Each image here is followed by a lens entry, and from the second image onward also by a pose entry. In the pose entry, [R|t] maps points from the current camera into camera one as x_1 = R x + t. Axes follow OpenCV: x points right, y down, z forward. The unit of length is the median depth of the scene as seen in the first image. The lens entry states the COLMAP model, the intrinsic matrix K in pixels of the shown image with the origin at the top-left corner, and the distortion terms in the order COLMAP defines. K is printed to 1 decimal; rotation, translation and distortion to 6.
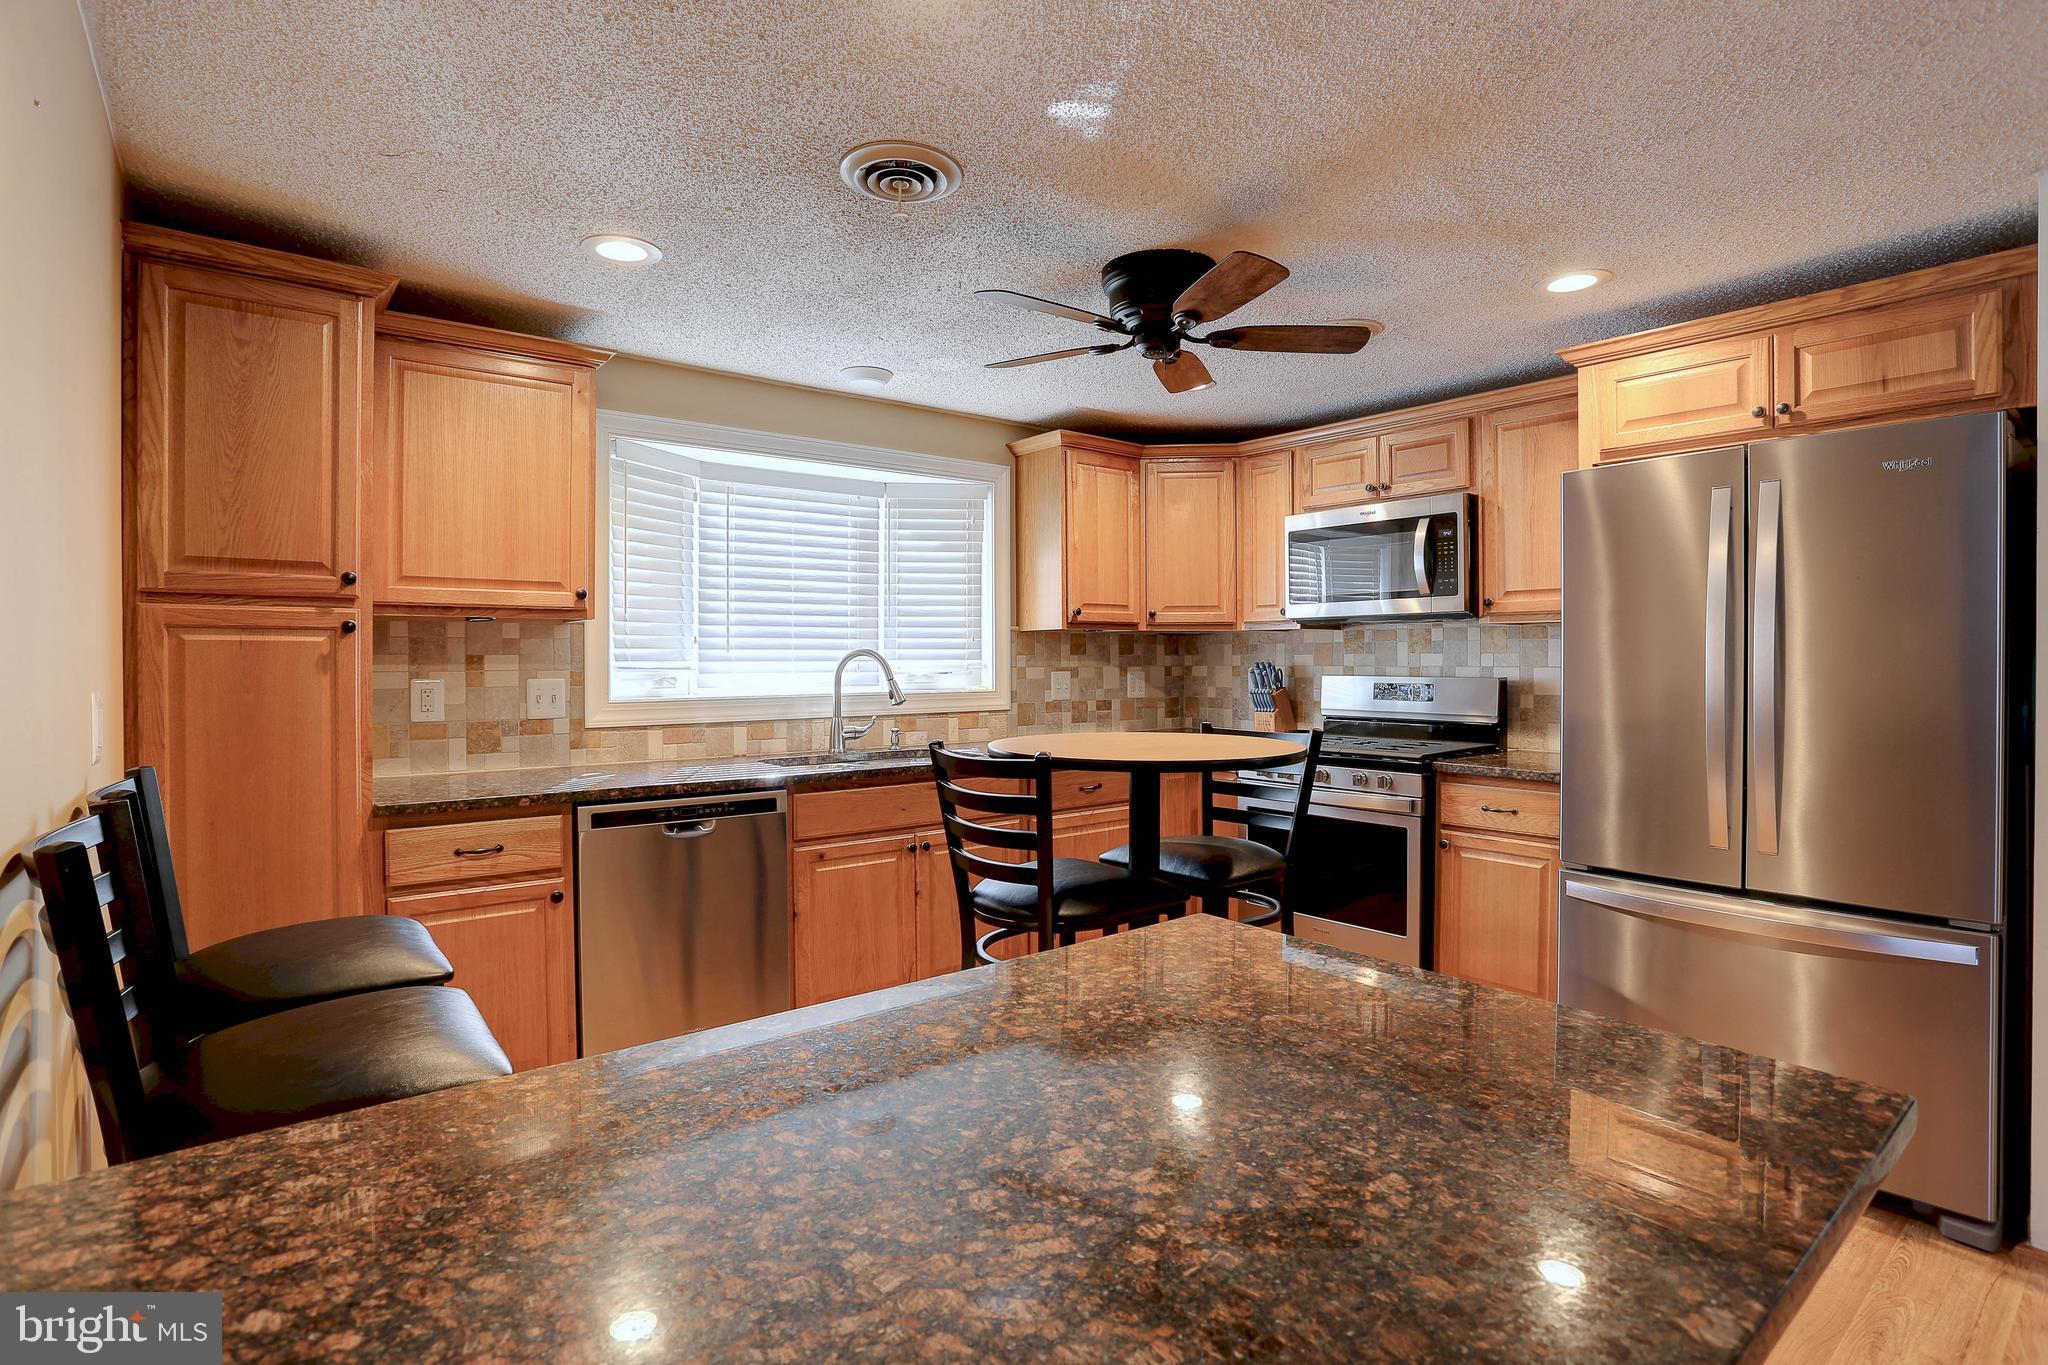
lens RADIAL K [[995.4, 0, 999.0], [0, 995.4, 663.3], [0, 0, 1]] dist [-0.077524, 0.026363]
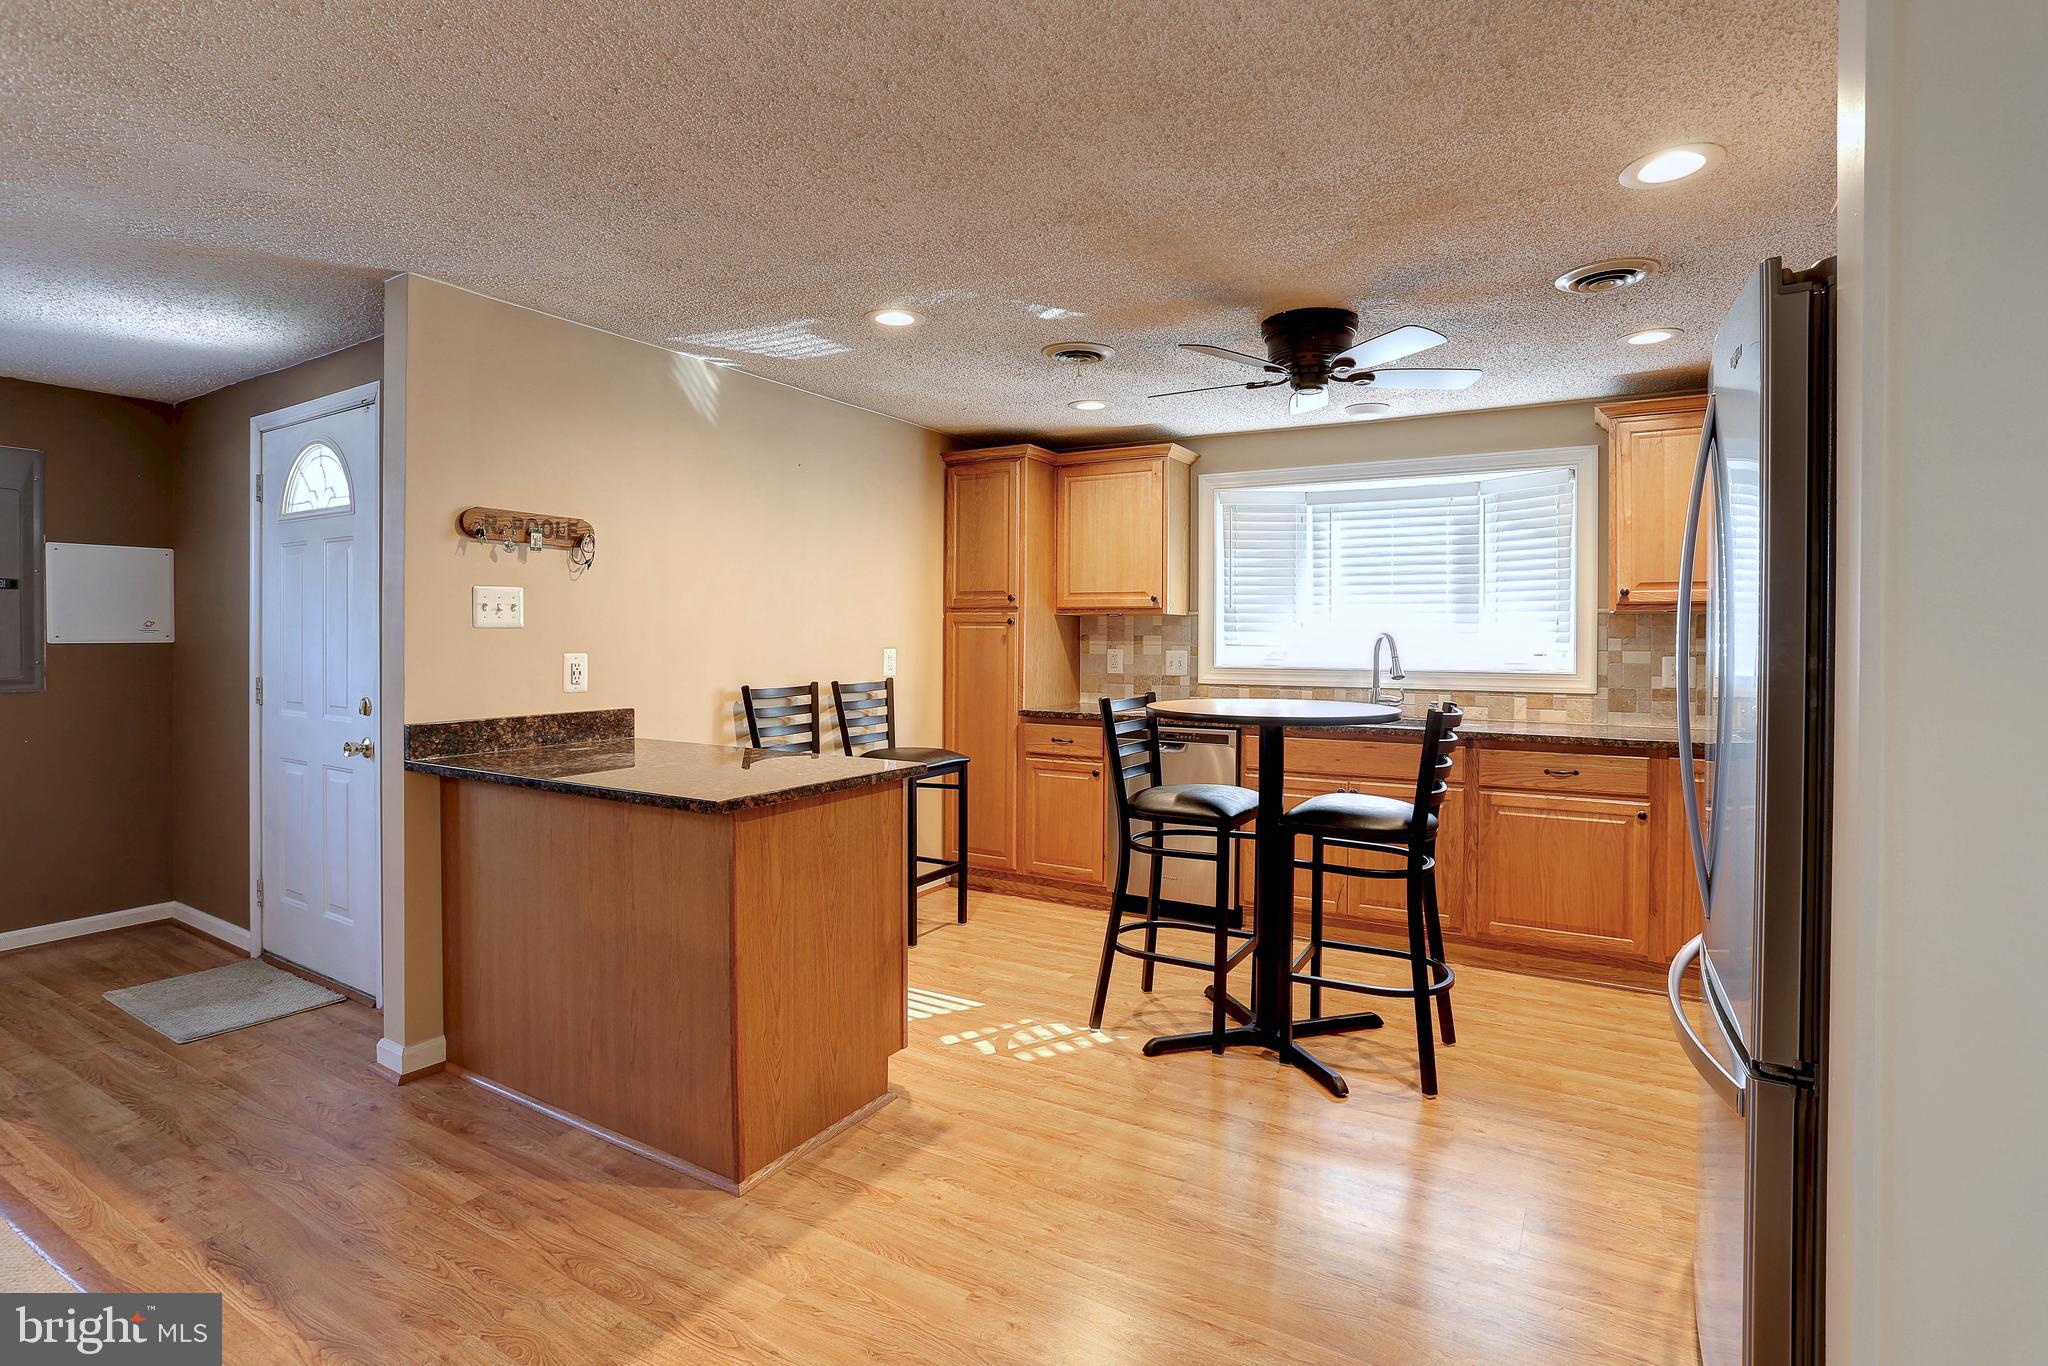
lens RADIAL K [[997.0, 0, 1048.6], [0, 997.0, 632.4], [0, 0, 1]] dist [-0.074341, 0.031579]
pose [[0.378574, -0.001166, -0.925570, 0.961767], [-0.012798, 0.999897, -0.006495, -0.000950], [0.925483, 0.014305, 0.378520, 0.194207]]
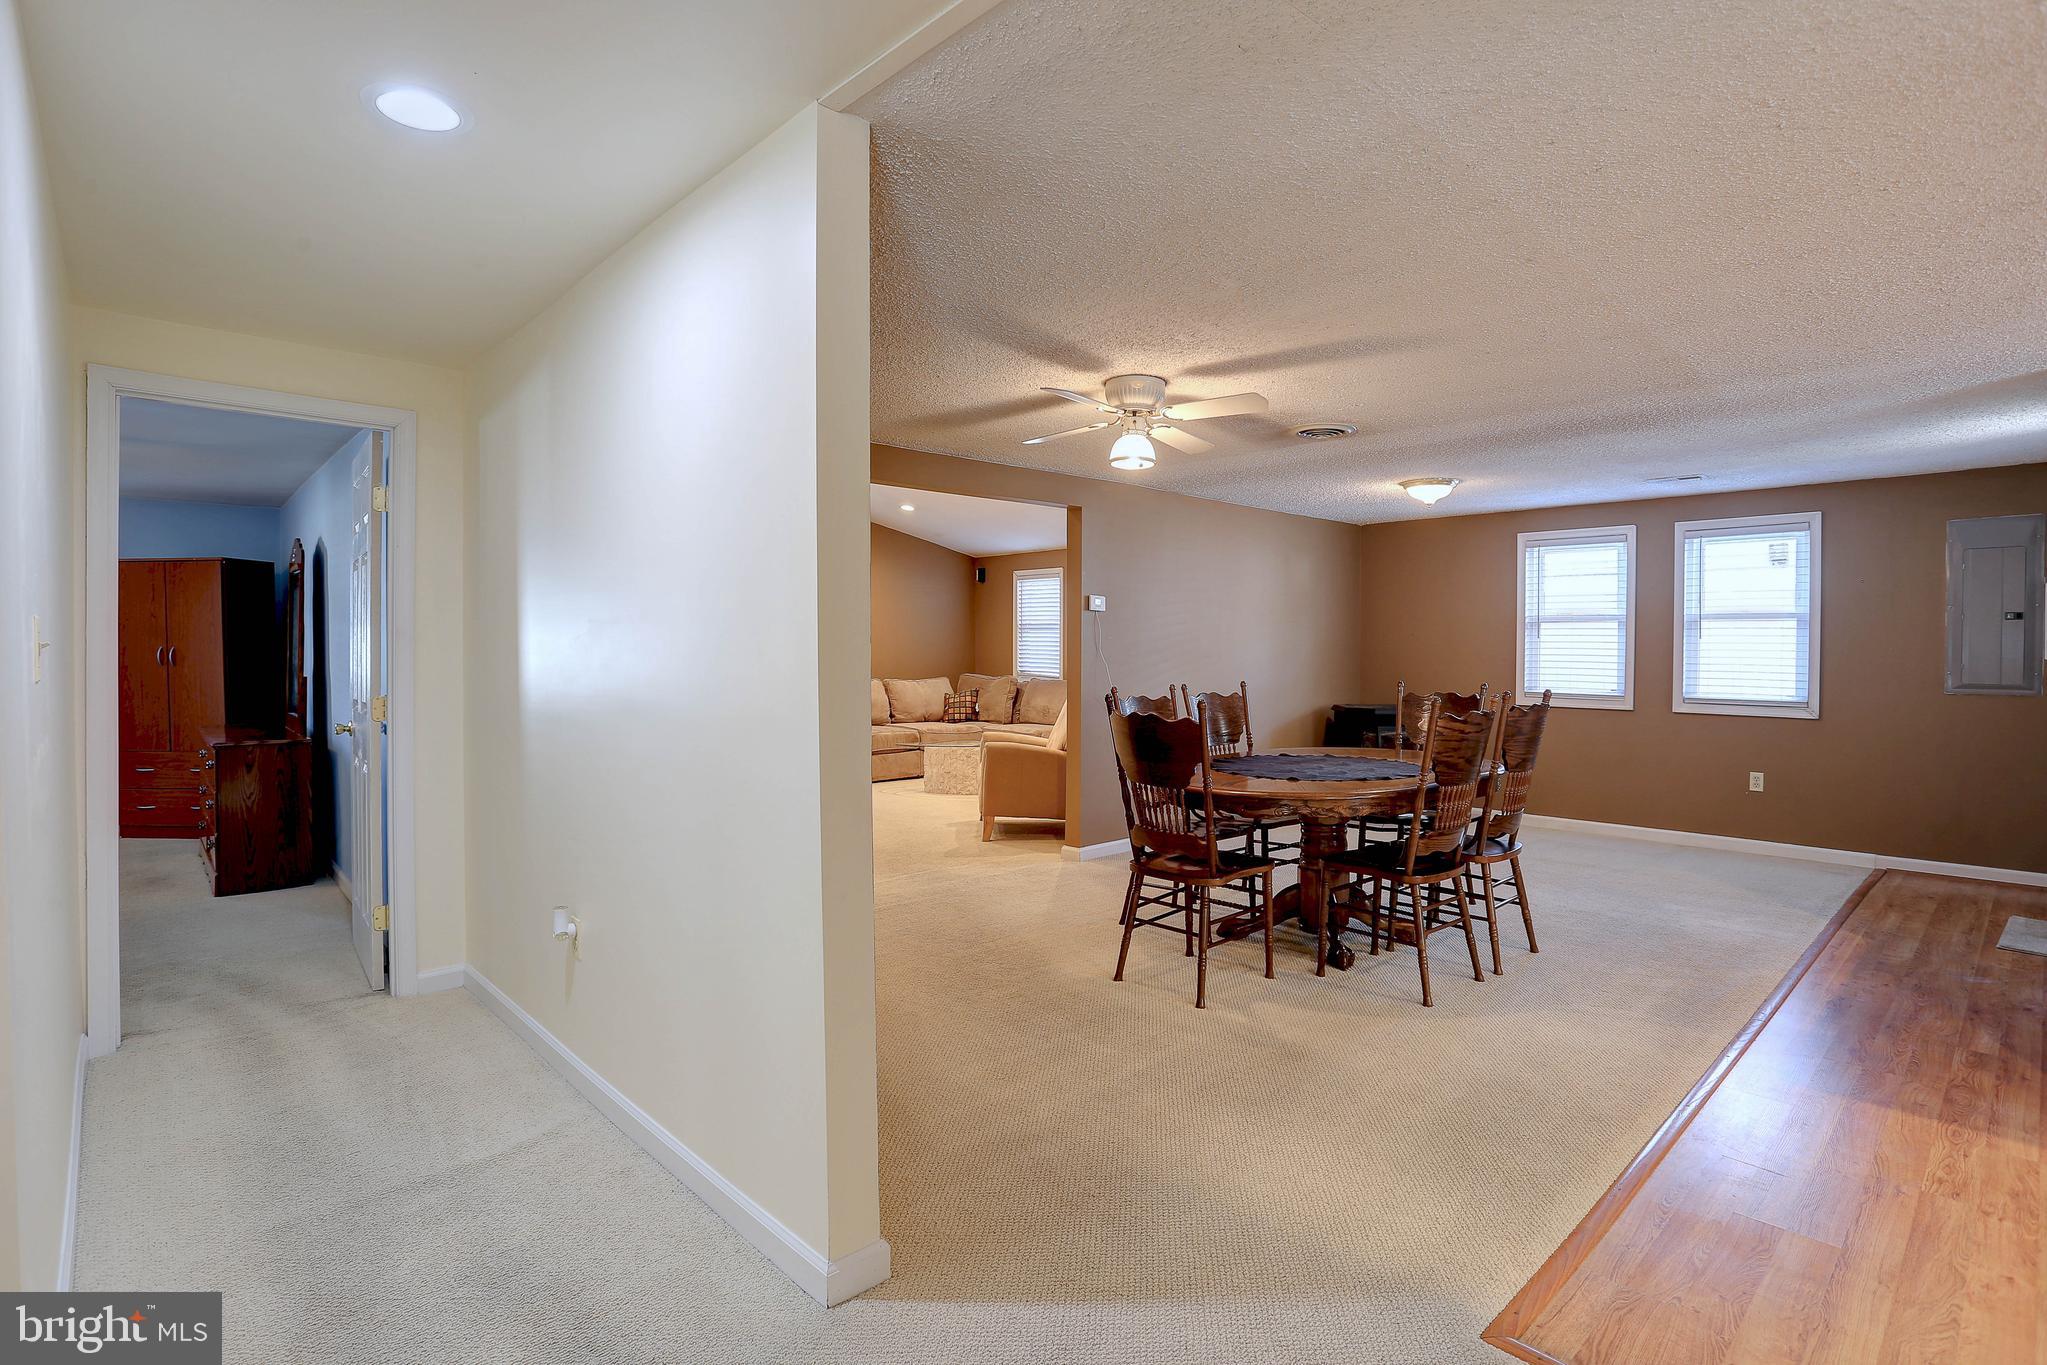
lens RADIAL K [[1020.0, 0, 1035.3], [0, 1020.0, 665.9], [0, 0, 1]] dist [-0.076958, 0.036712]
pose [[-0.993491, -0.000708, -0.113910, 1.235755], [-0.003841, 0.999620, 0.027285, -0.006793], [0.113847, 0.027545, -0.993116, 0.962792]]
